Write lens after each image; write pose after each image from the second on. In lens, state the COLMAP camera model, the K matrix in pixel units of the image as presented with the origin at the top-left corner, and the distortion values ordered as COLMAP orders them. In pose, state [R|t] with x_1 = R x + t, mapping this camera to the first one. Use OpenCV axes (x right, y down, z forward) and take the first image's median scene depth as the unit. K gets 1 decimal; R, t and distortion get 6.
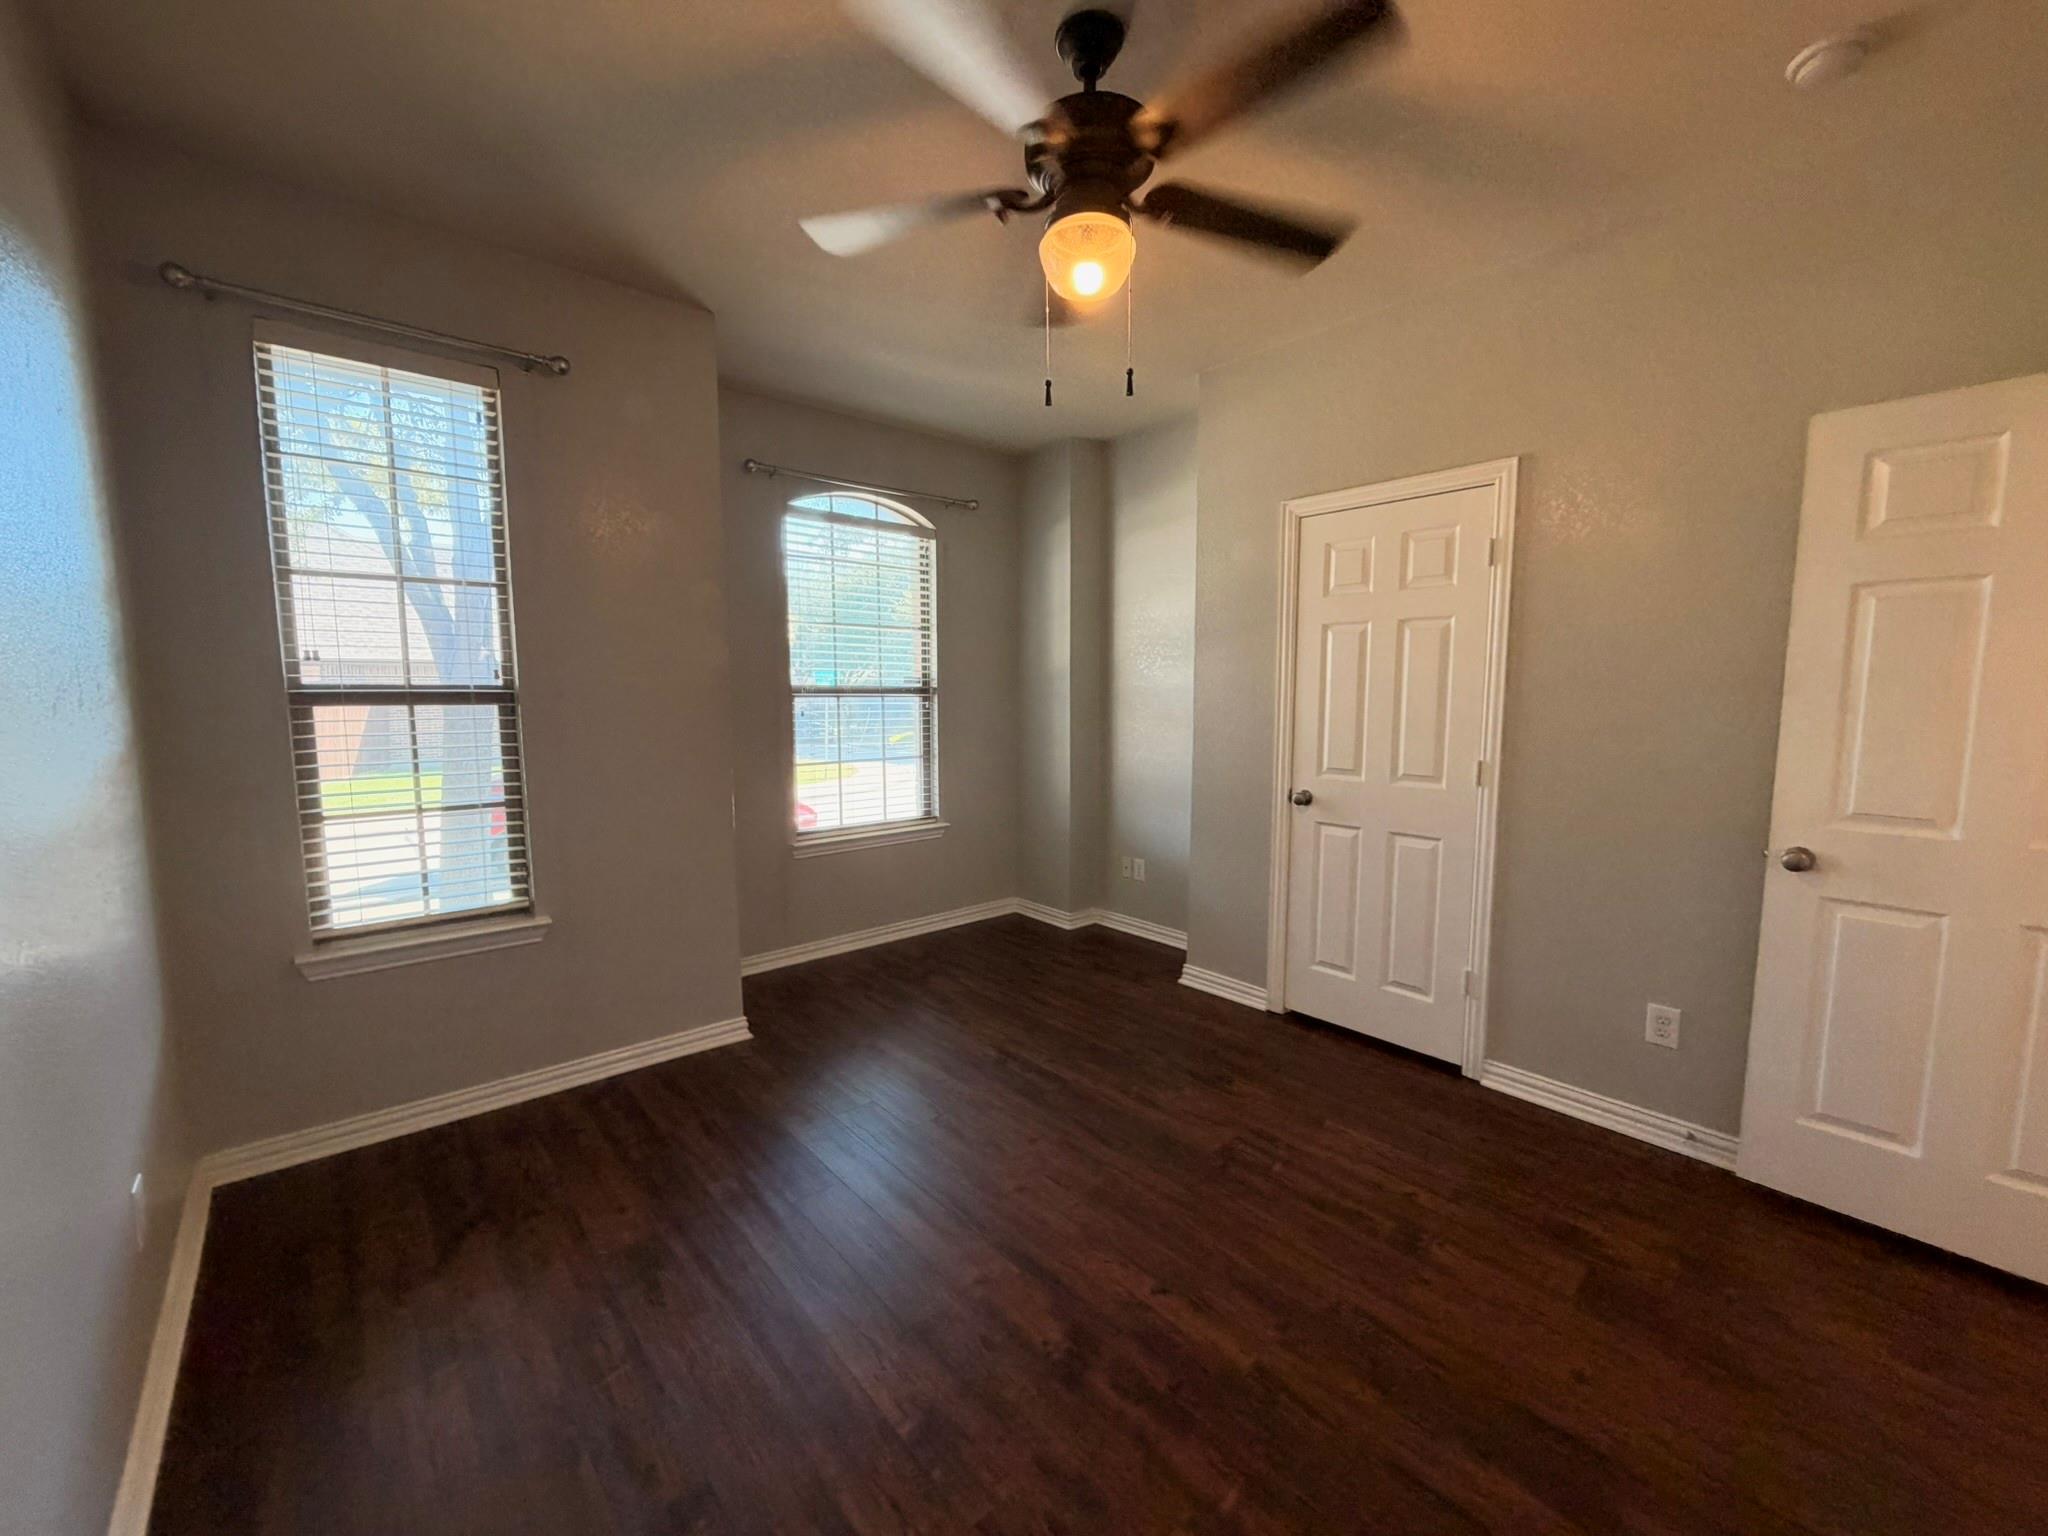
lens RADIAL K [[822.4, 0, 1012.0], [0, 822.4, 774.3], [0, 0, 1]] dist [0.003187, 0.000363]
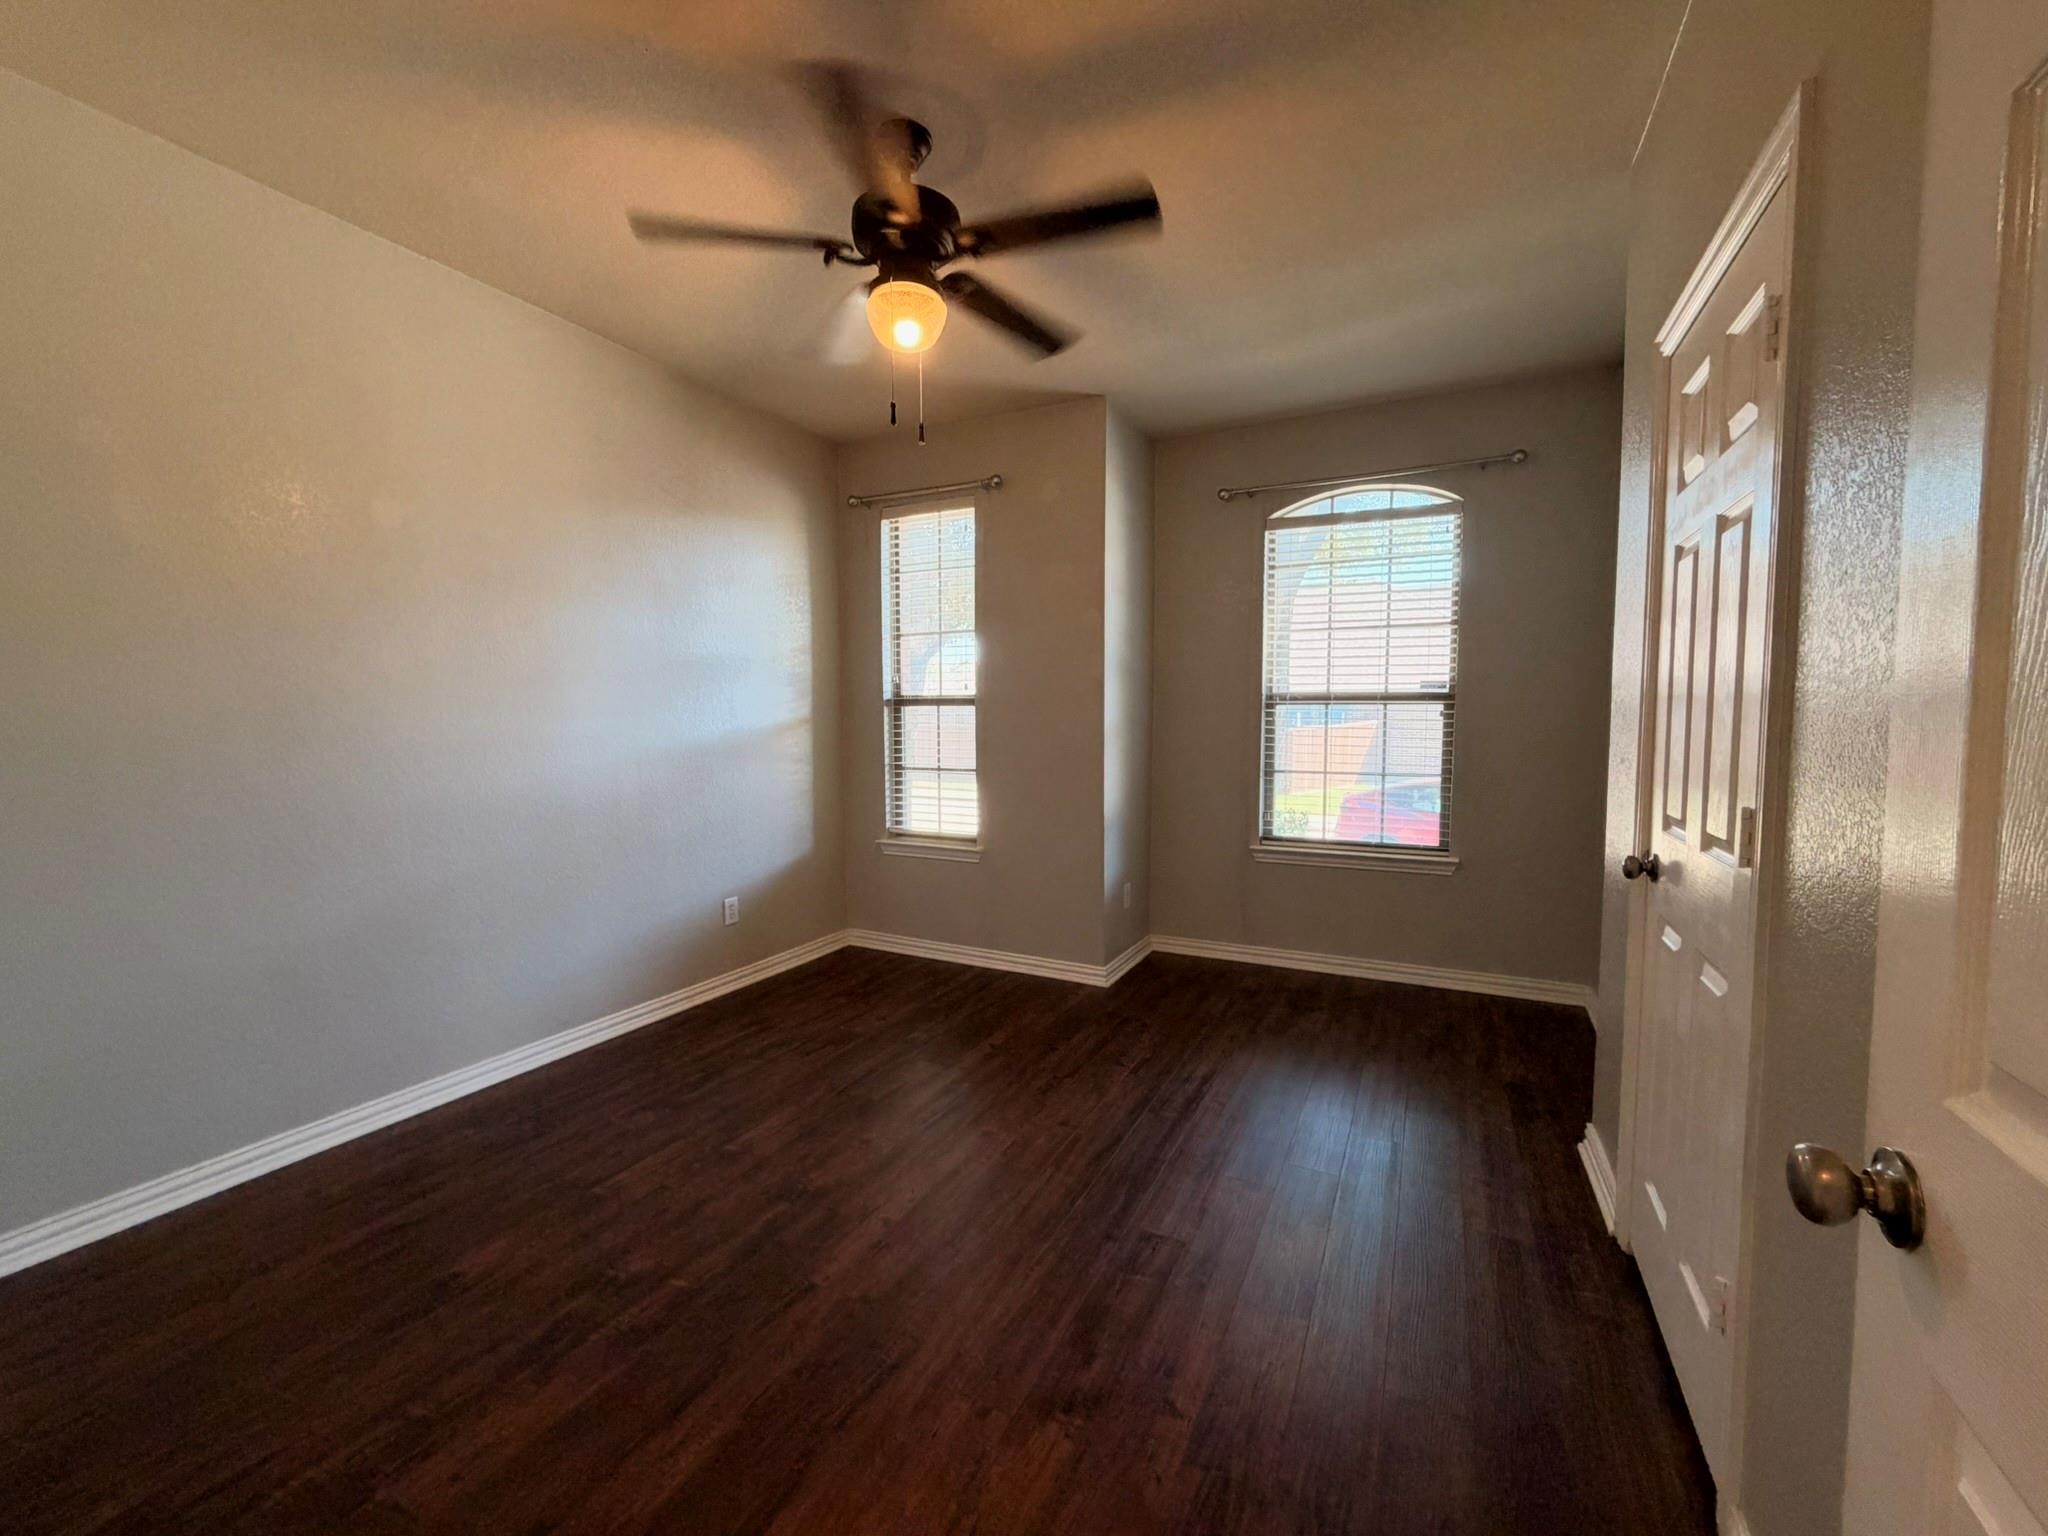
lens RADIAL K [[817.2, 0, 1019.0], [0, 817.2, 771.1], [0, 0, 1]] dist [0.000394, 0.000246]
pose [[0.383608, 0.062765, -0.921361, 0.874435], [-0.096764, 0.994928, 0.027489, -0.013246], [0.918413, 0.078609, 0.387736, 0.500363]]
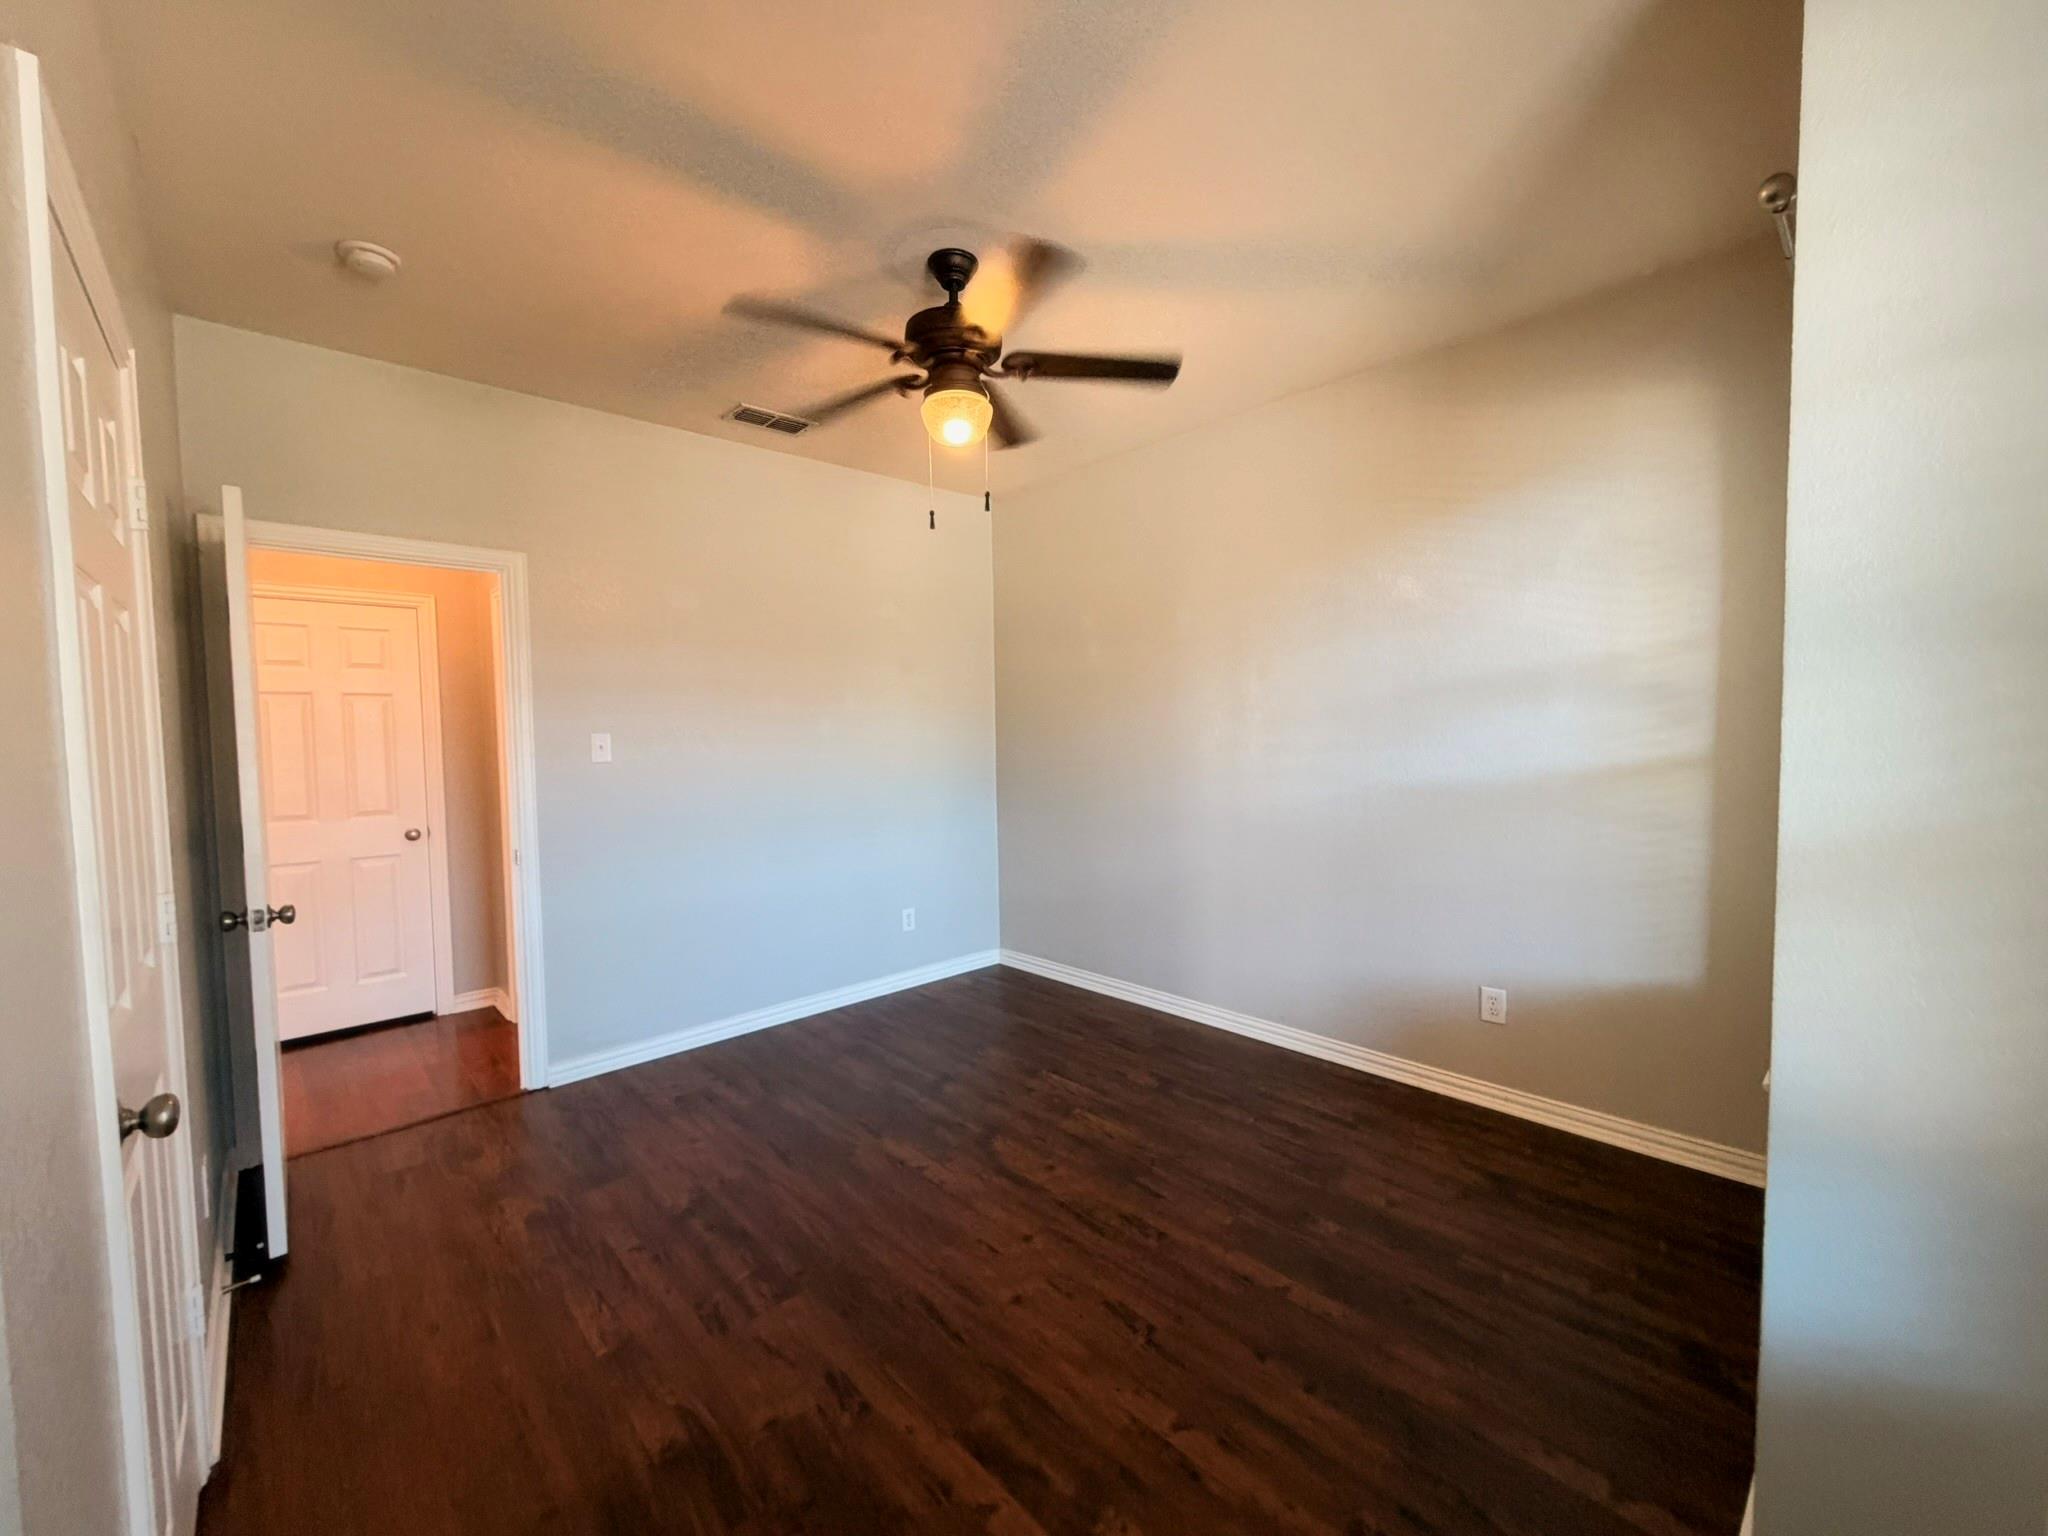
lens RADIAL K [[817.2, 0, 1019.0], [0, 817.2, 771.1], [0, 0, 1]] dist [0.000394, 0.000246]
pose [[-0.998823, 0.024114, -0.042091, 0.041951], [0.017170, 0.987265, 0.158154, -0.180205], [0.045368, 0.157245, -0.986517, 1.634905]]
